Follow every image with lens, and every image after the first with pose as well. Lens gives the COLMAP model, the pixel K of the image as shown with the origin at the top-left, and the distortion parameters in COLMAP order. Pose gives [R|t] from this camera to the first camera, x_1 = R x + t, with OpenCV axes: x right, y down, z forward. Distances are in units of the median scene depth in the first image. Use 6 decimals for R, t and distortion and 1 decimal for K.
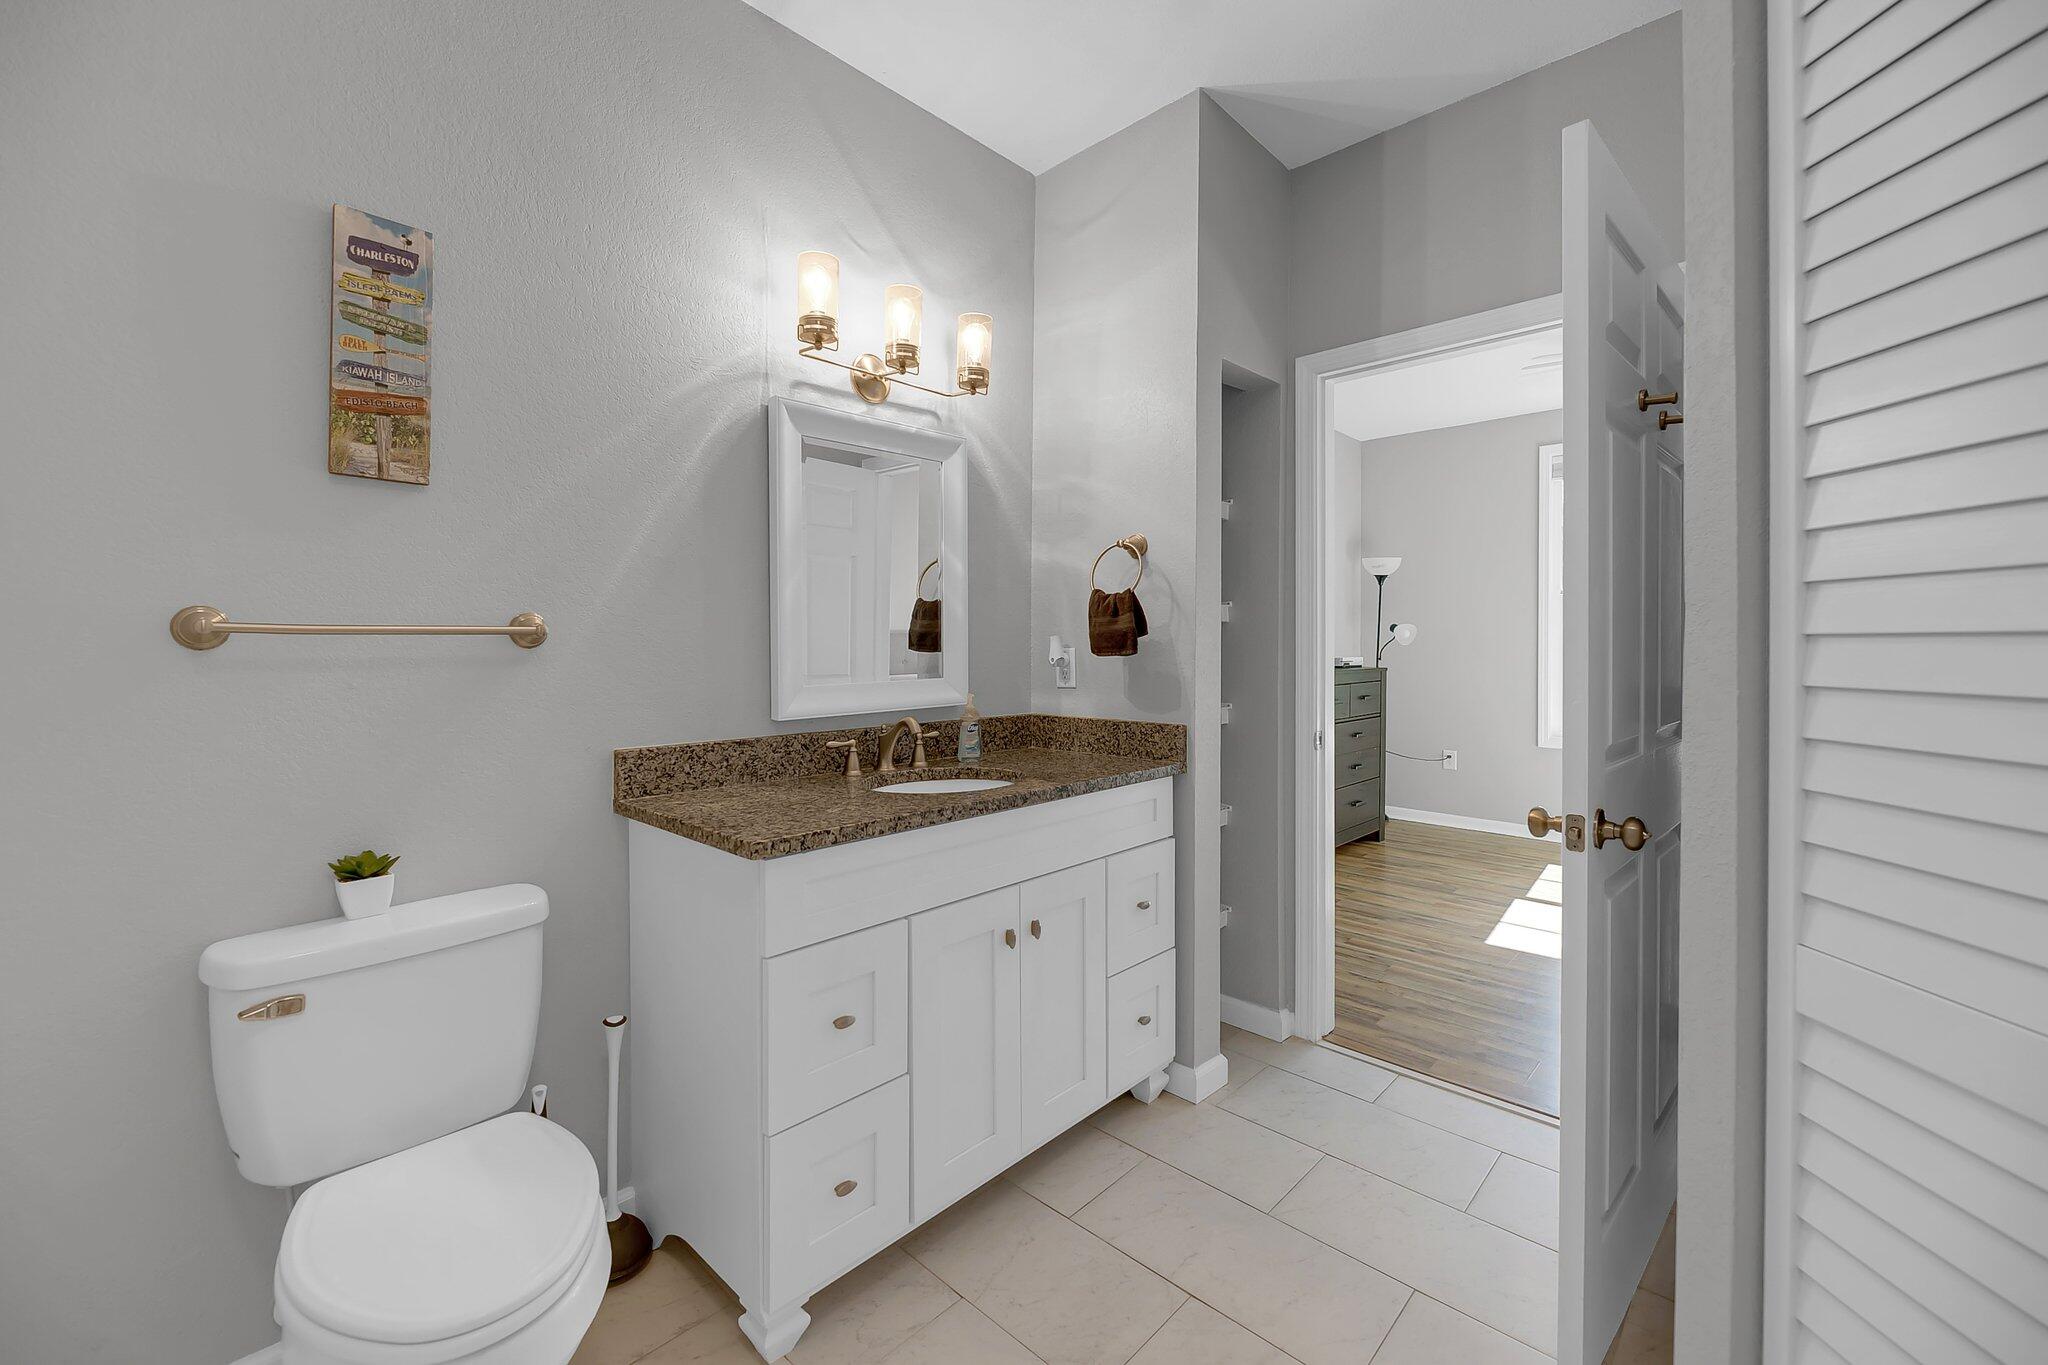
lens RADIAL K [[824.6, 0, 1025.5], [0, 824.6, 650.8], [0, 0, 1]] dist [0.000575, 0.000026]
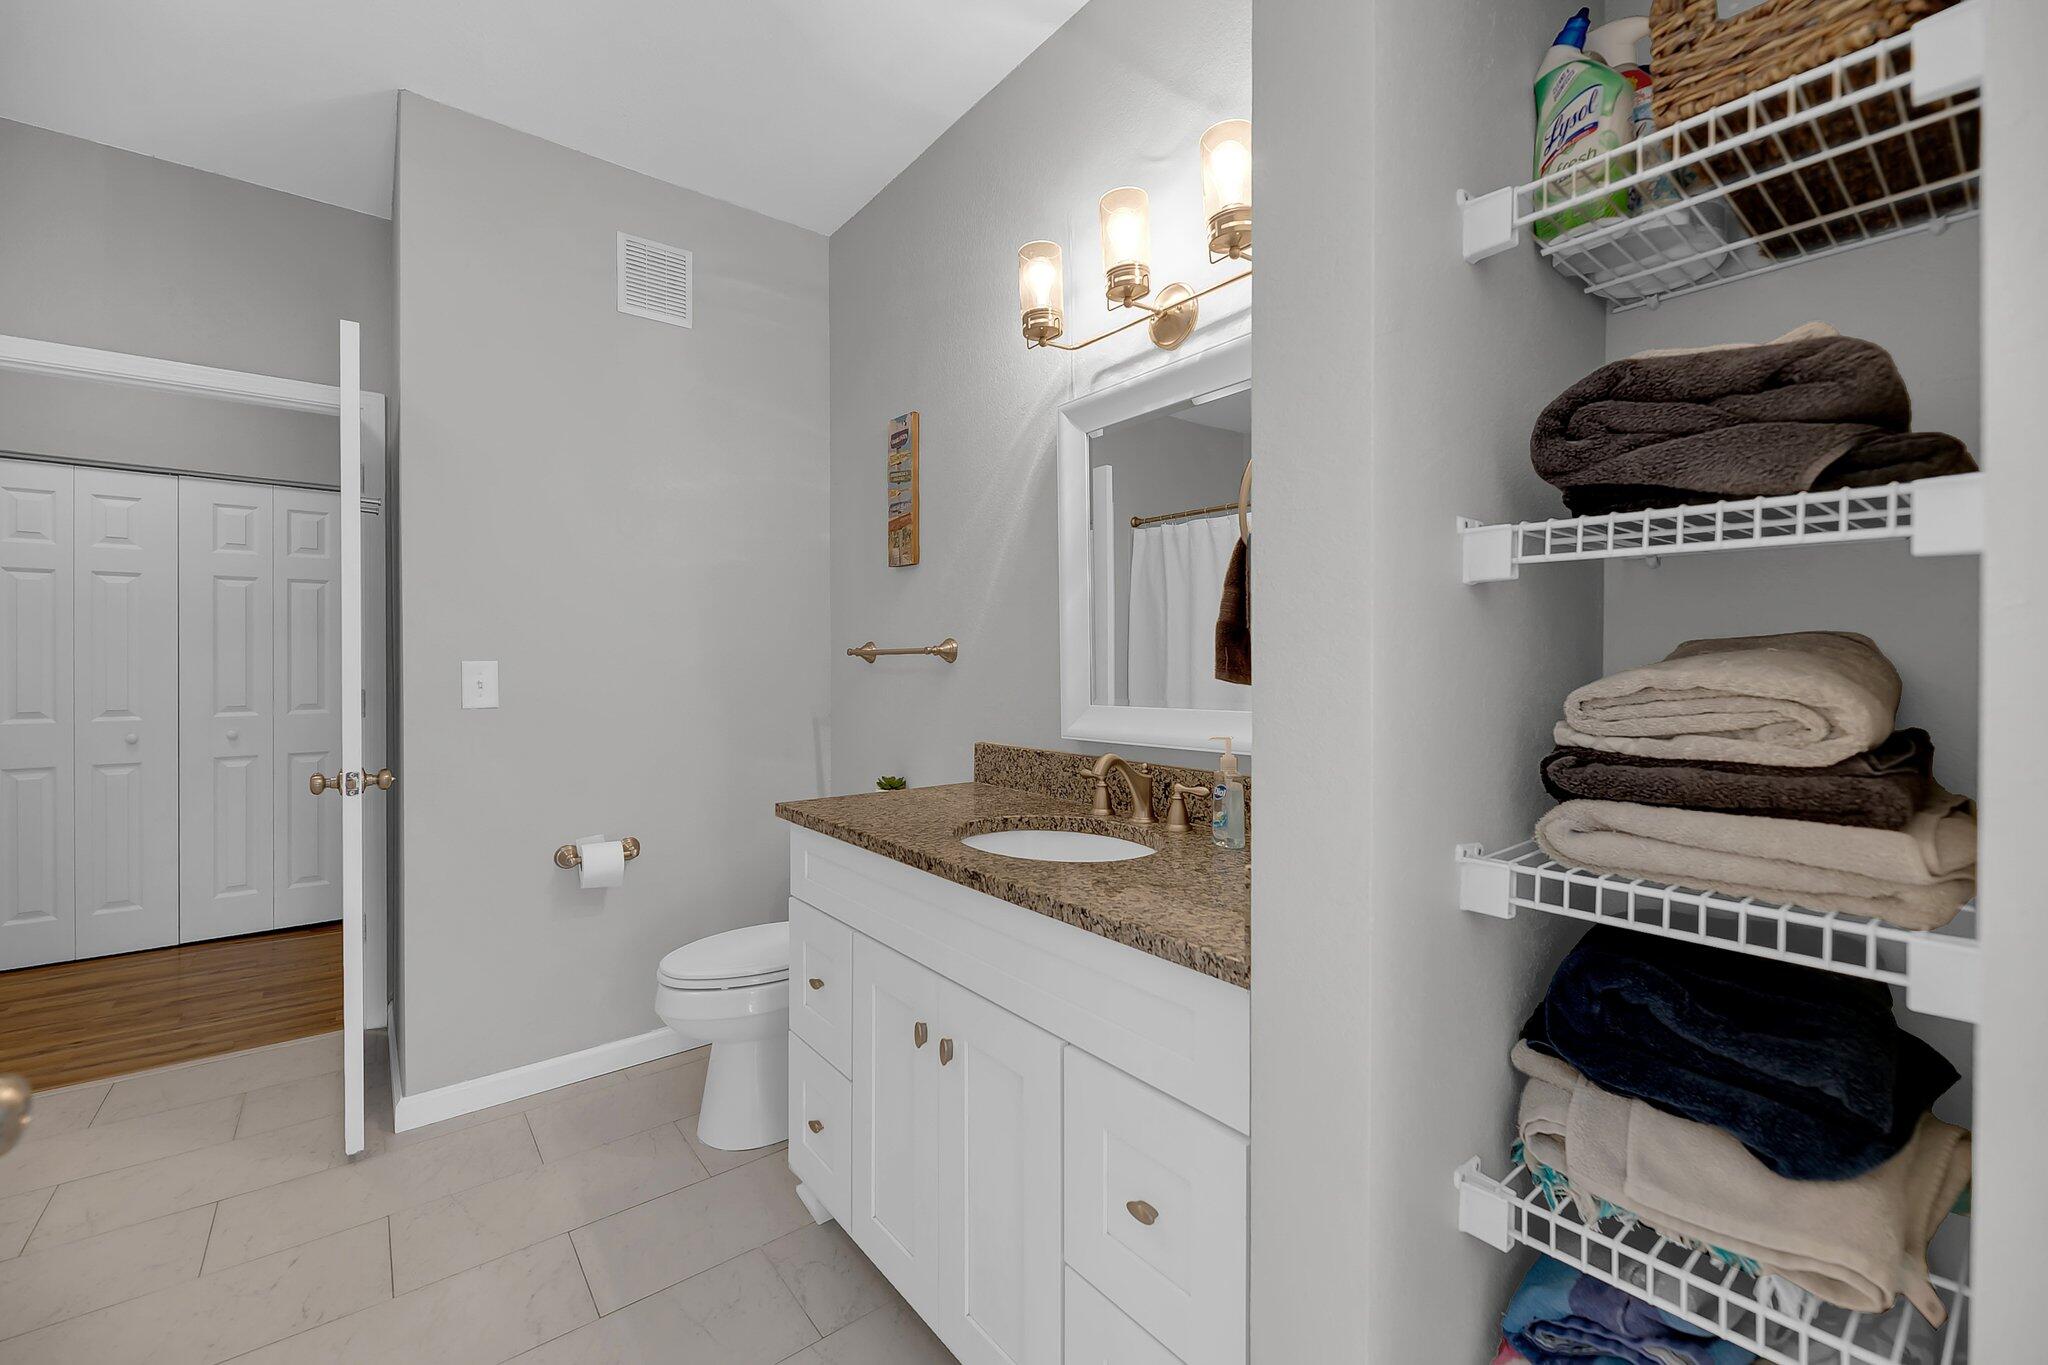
lens RADIAL K [[850.9, 0, 1036.0], [0, 850.9, 659.3], [0, 0, 1]] dist [-0.000212, -0.000019]
pose [[-0.138822, -0.001514, -0.990316, 0.782730], [-0.005155, 0.999986, -0.000806, -0.007686], [0.990304, 0.004993, -0.138828, 1.242516]]
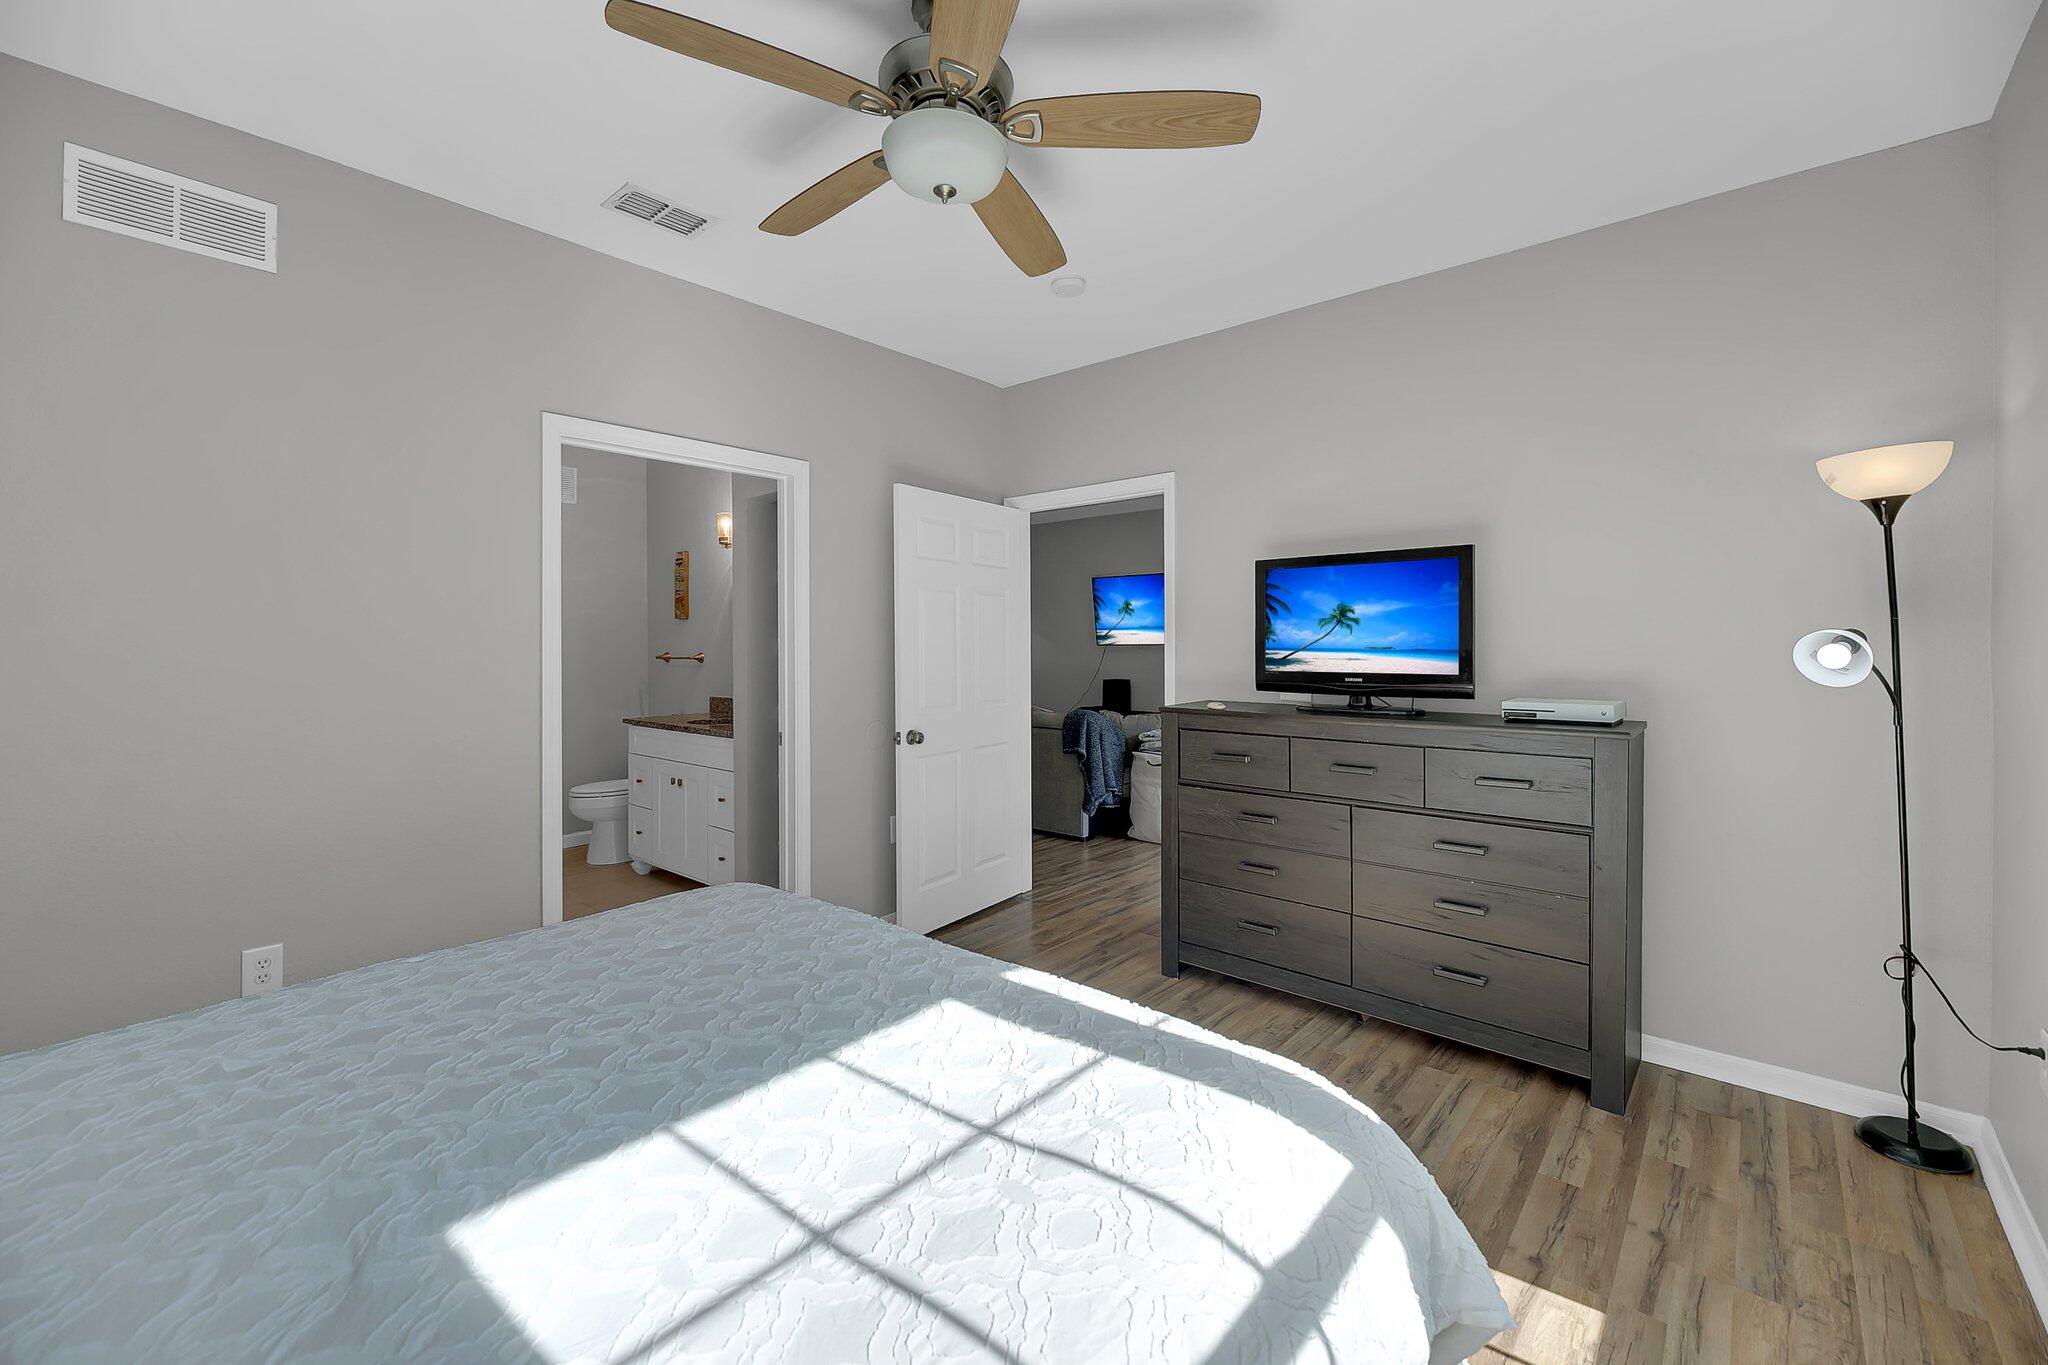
lens RADIAL K [[850.9, 0, 1036.0], [0, 850.9, 659.3], [0, 0, 1]] dist [-0.000212, -0.000019]
pose [[0.032984, 0.018302, -0.999288, 2.669792], [-0.007844, 0.999806, 0.018053, -0.083400], [0.999425, 0.007243, 0.033121, 2.062105]]
